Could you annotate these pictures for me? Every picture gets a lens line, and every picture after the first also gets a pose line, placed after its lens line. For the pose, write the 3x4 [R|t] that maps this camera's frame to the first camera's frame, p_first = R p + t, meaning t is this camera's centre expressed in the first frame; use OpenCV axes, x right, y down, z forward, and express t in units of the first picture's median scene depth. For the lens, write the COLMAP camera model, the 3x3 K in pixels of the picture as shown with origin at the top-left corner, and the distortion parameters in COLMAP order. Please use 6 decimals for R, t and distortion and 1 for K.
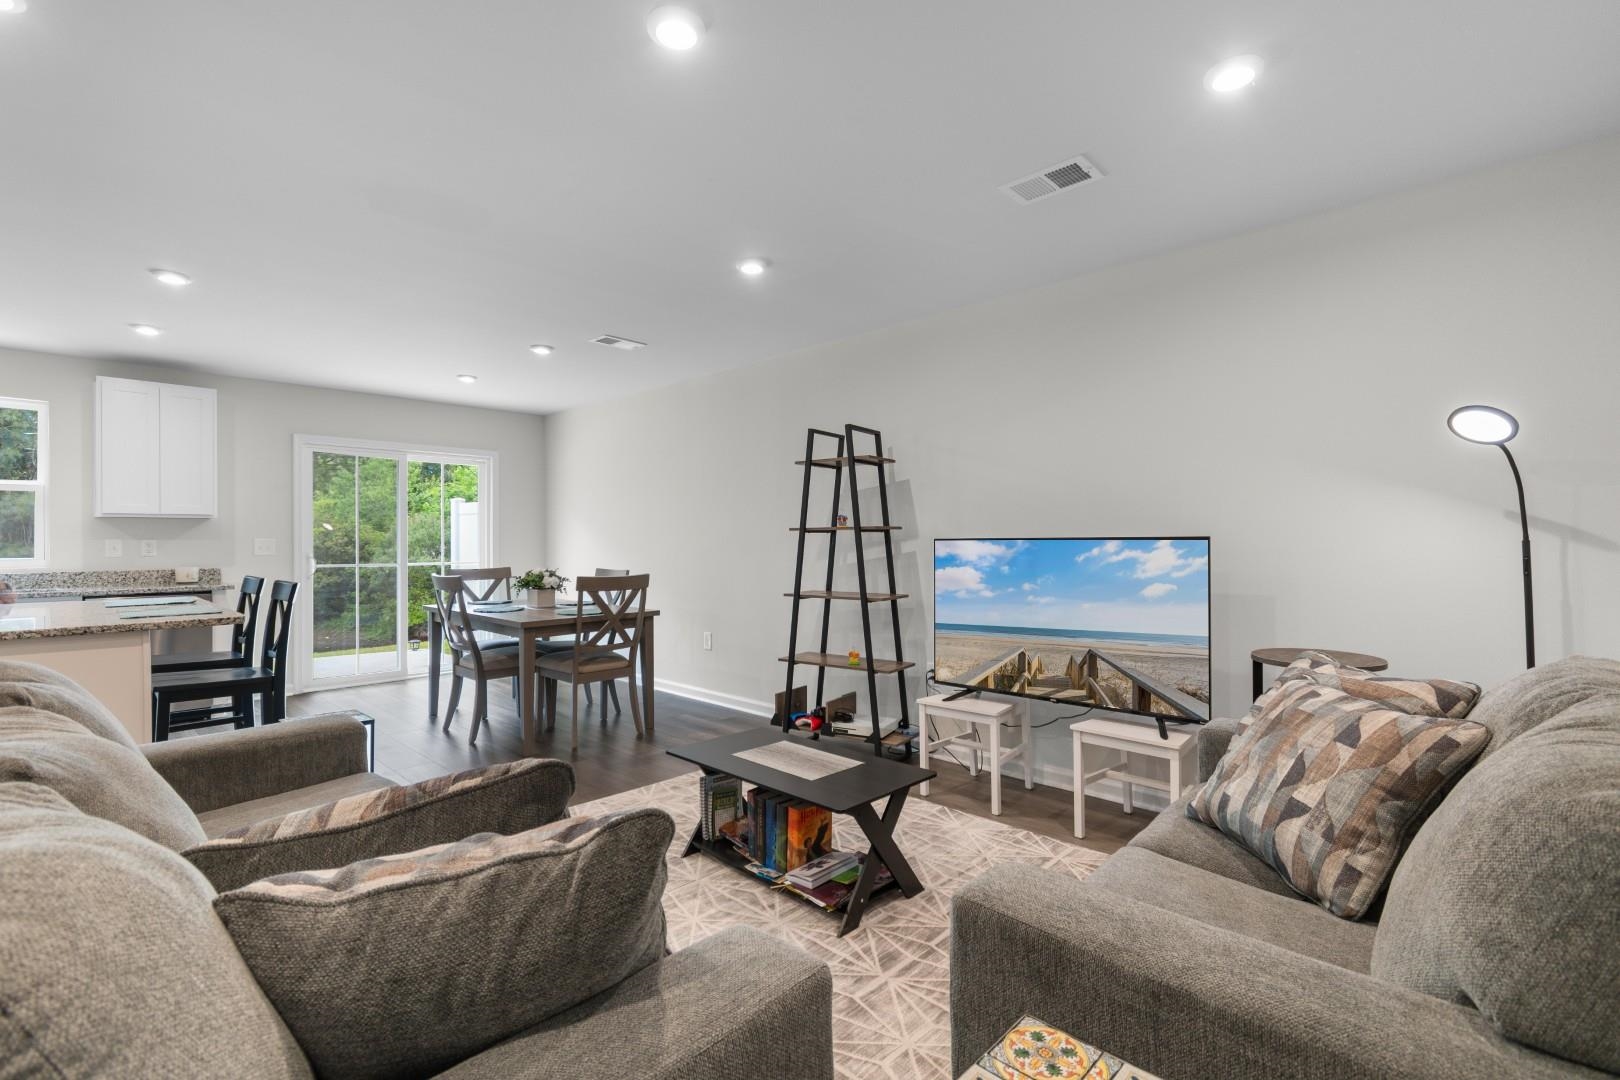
lens RADIAL K [[726.0, 0, 820.3], [0, 726.0, 540.1], [0, 0, 1]] dist [0.004684, -0.001963]
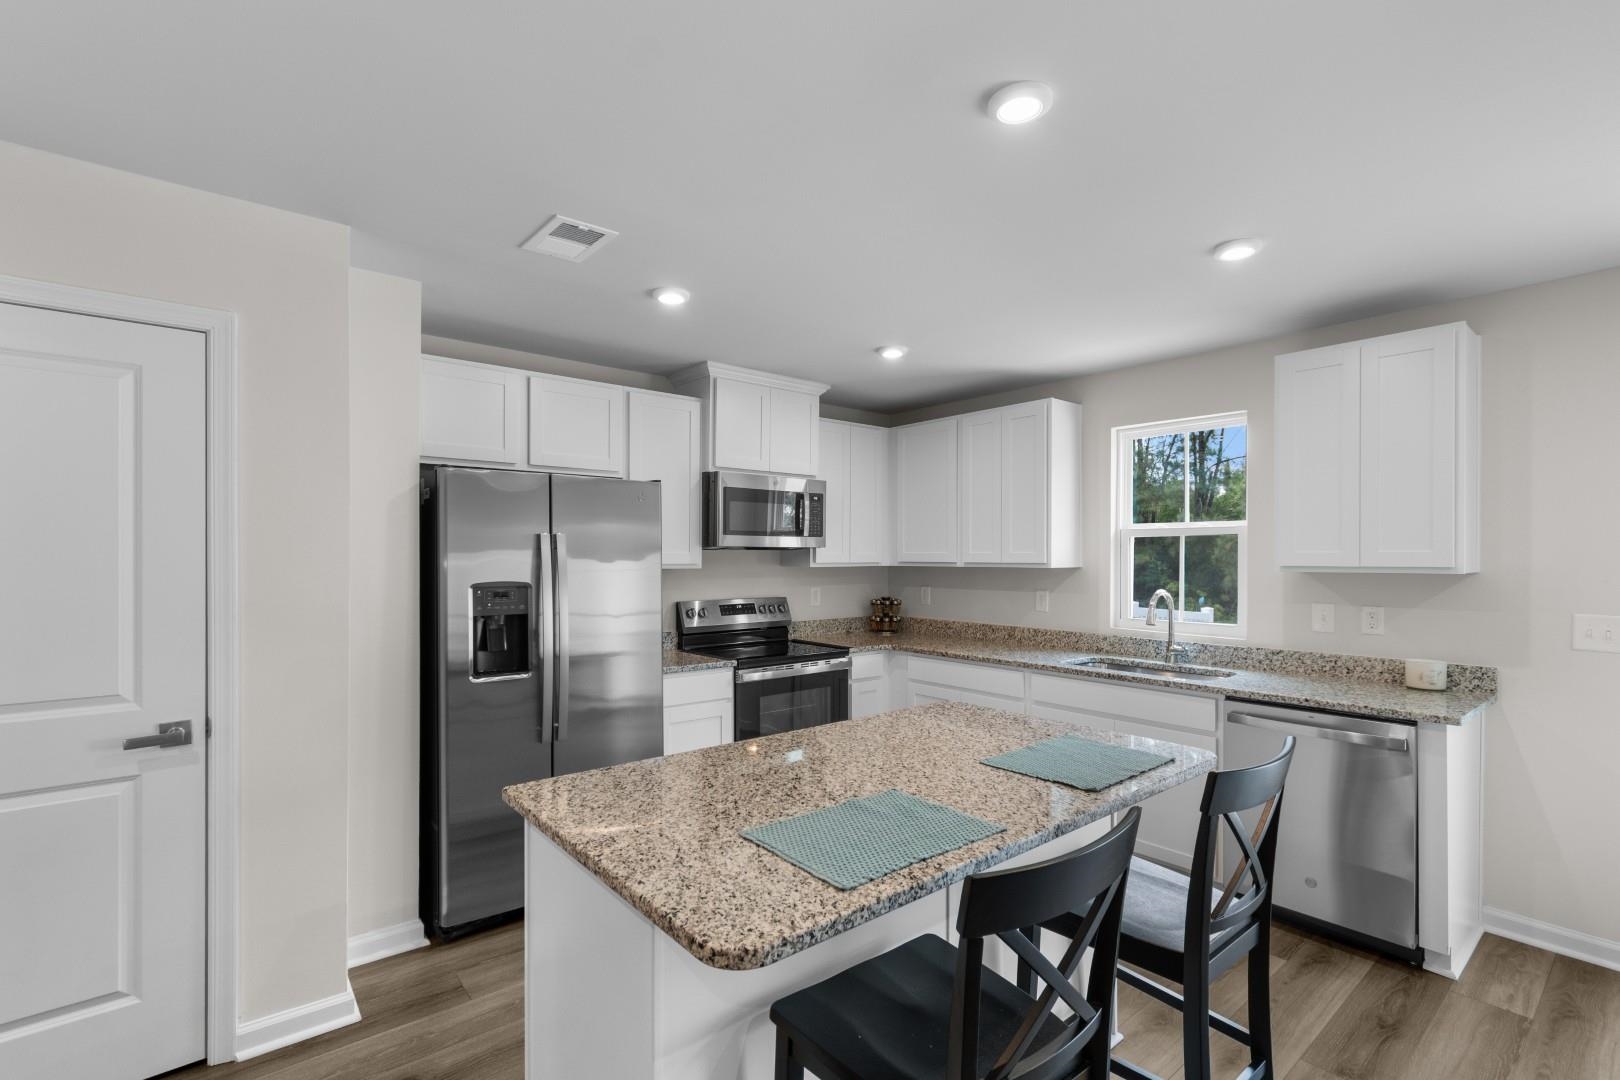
lens RADIAL K [[726.0, 0, 808.7], [0, 726.0, 554.0], [0, 0, 1]] dist [0.004684, -0.001963]
pose [[-0.125010, 0.001083, -0.992155, -0.286542], [-0.001669, 0.999998, 0.001302, -0.047550], [0.992154, 0.001819, -0.125007, 0.657264]]
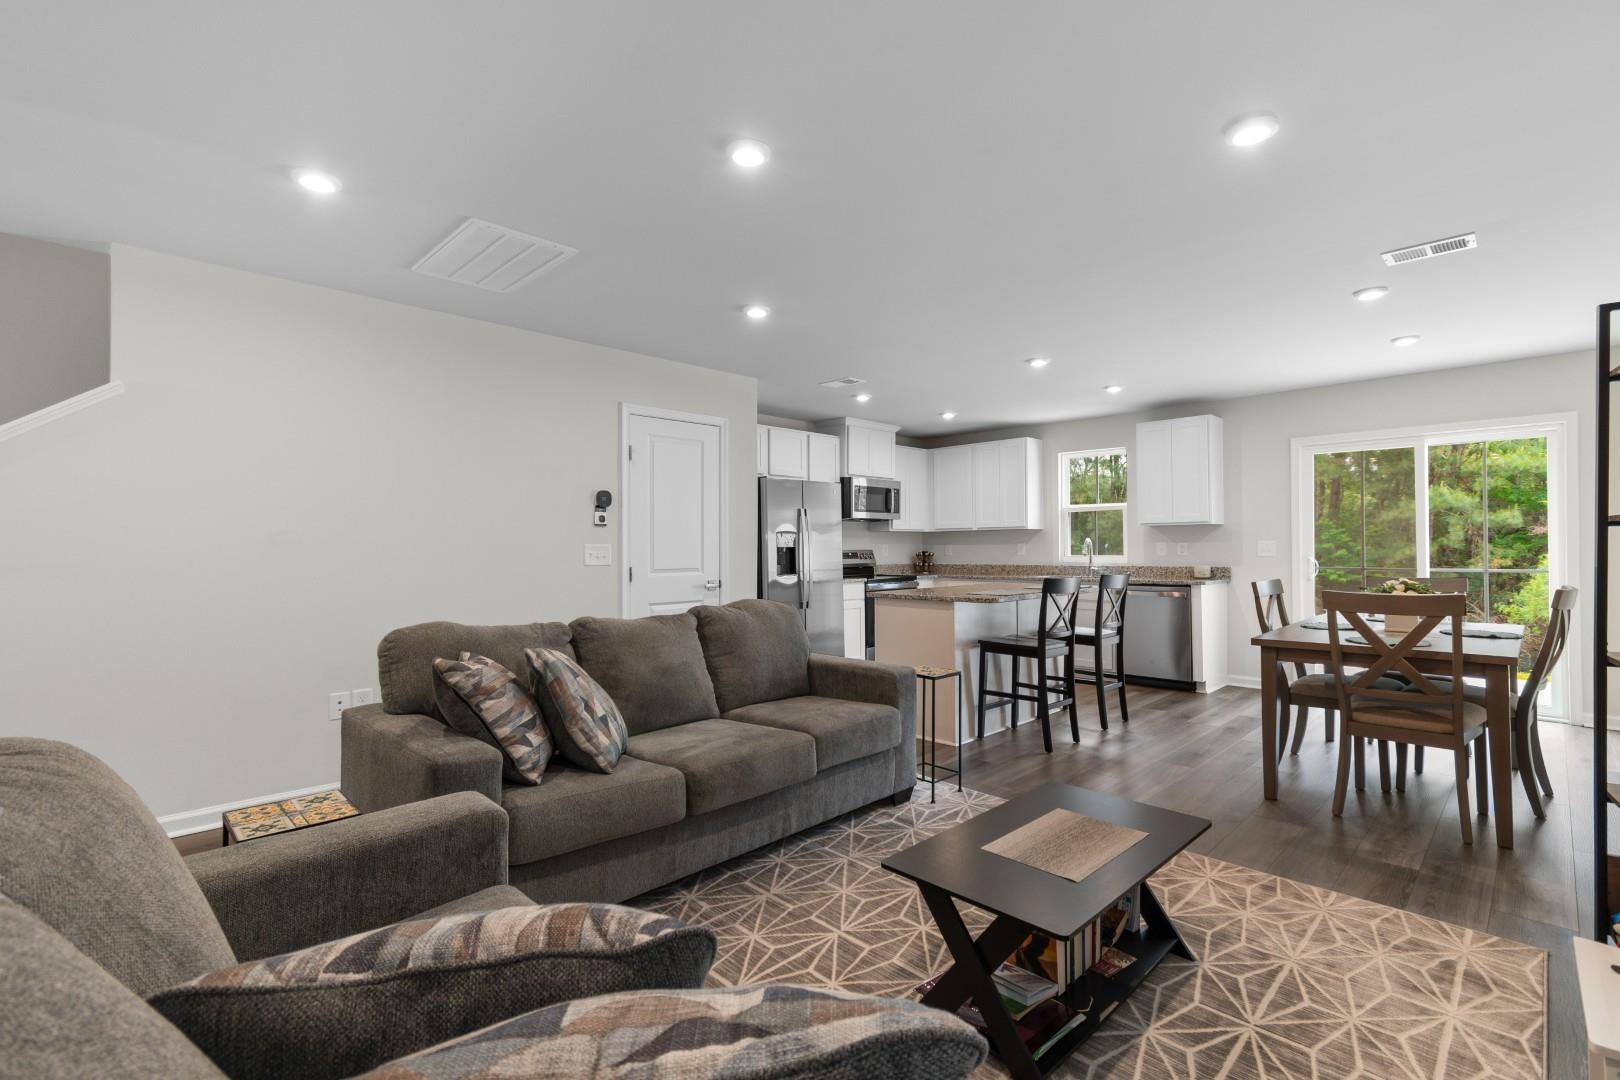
lens RADIAL K [[726.0, 0, 807.3], [0, 726.0, 532.5], [0, 0, 1]] dist [0.004684, -0.001963]
pose [[-0.038869, -0.016590, -0.999107, 0.398587], [0.005803, 0.999842, -0.016828, -0.000690], [0.999227, -0.006452, -0.038766, 0.424136]]
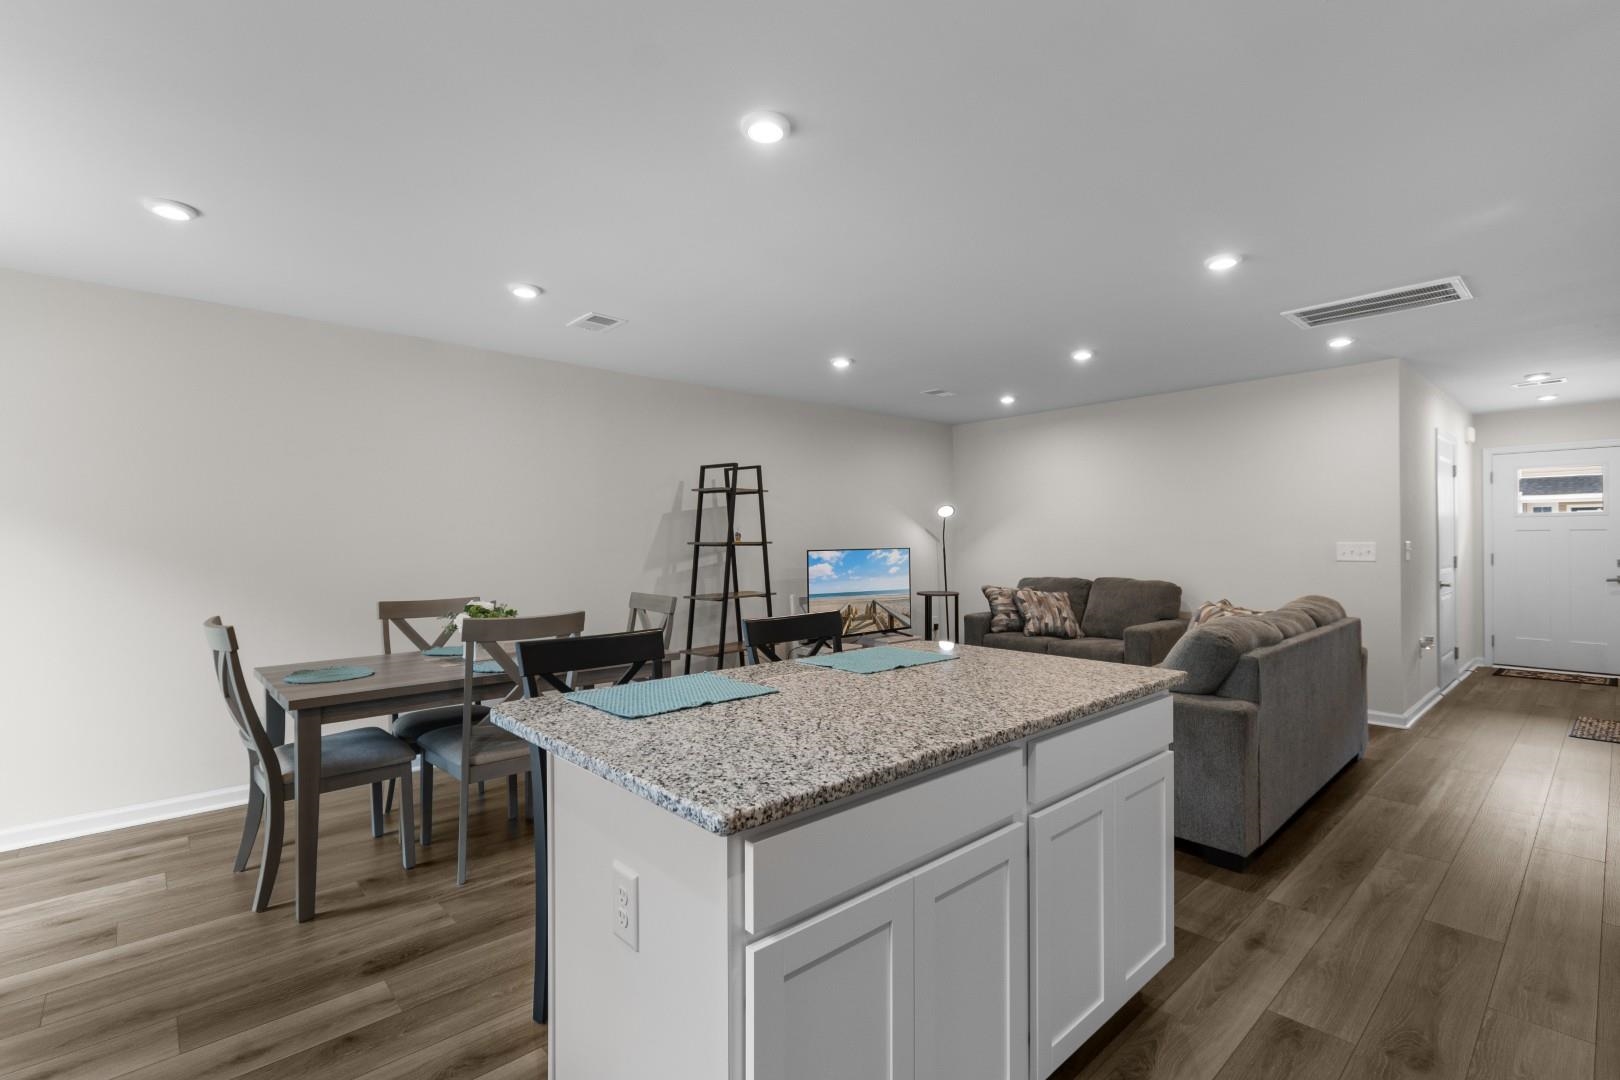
lens RADIAL K [[726.0, 0, 790.4], [0, 726.0, 563.5], [0, 0, 1]] dist [0.004684, -0.001963]
pose [[0.102627, -0.029959, 0.994269, -1.059929], [0.008034, 0.999539, 0.029289, -0.012752], [-0.994687, 0.004982, 0.102821, 0.655308]]
